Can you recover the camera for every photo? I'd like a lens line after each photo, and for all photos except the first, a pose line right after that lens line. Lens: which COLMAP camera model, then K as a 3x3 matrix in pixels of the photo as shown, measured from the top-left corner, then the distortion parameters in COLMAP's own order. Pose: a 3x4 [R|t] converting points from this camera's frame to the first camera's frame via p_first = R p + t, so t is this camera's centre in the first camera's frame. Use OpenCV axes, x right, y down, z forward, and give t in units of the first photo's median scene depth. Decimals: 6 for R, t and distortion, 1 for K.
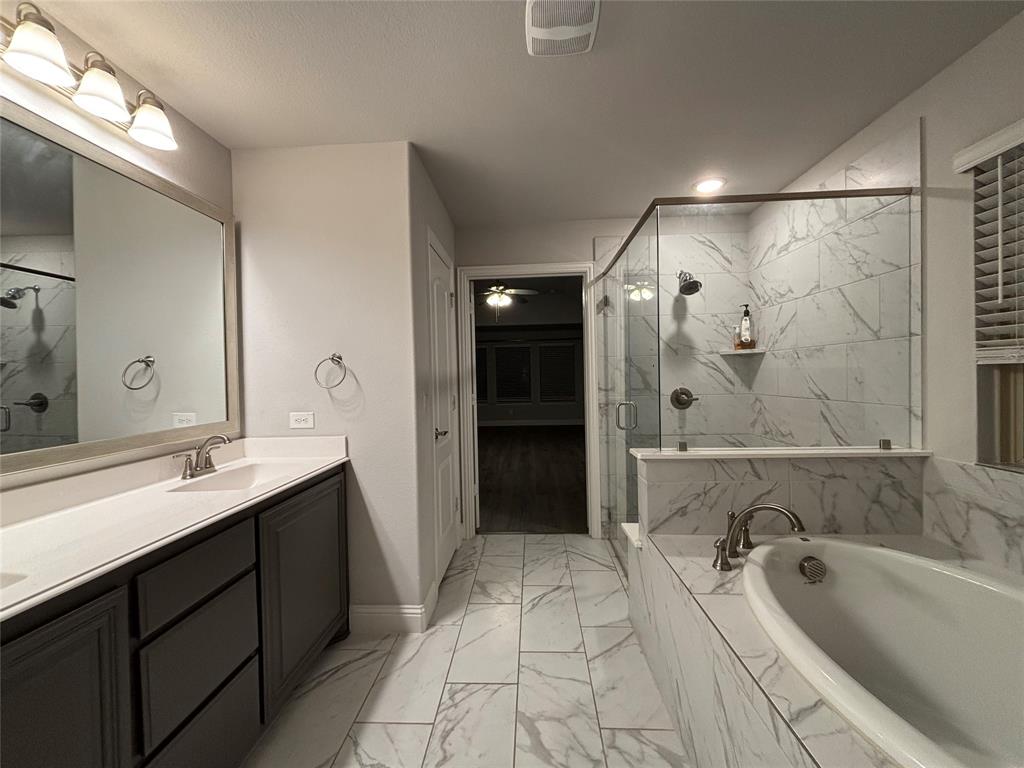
lens RADIAL K [[412.6, 0, 512.0], [0, 412.6, 384.0], [0, 0, 1]] dist [0.001778, 0.000152]
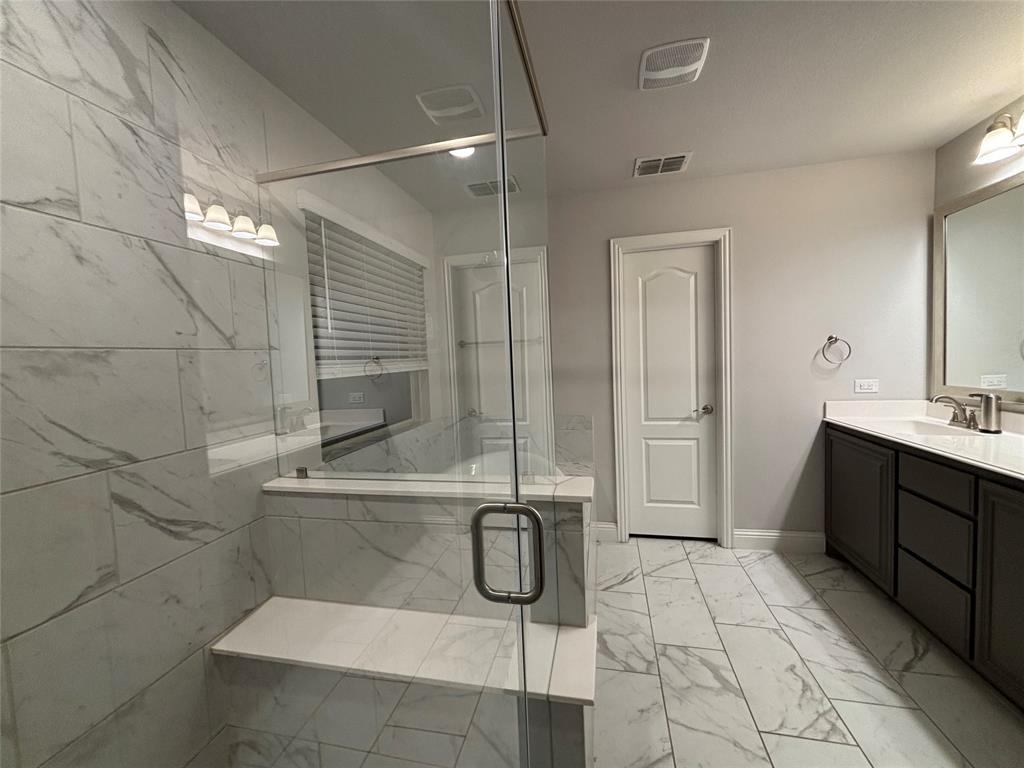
lens RADIAL K [[412.6, 0, 512.0], [0, 412.6, 384.0], [0, 0, 1]] dist [0.001778, 0.000152]
pose [[-0.983860, 0.051913, 0.171243, 0.319787], [0.066002, 0.994795, 0.077636, -0.078485], [-0.166321, 0.087685, -0.982165, 1.800710]]
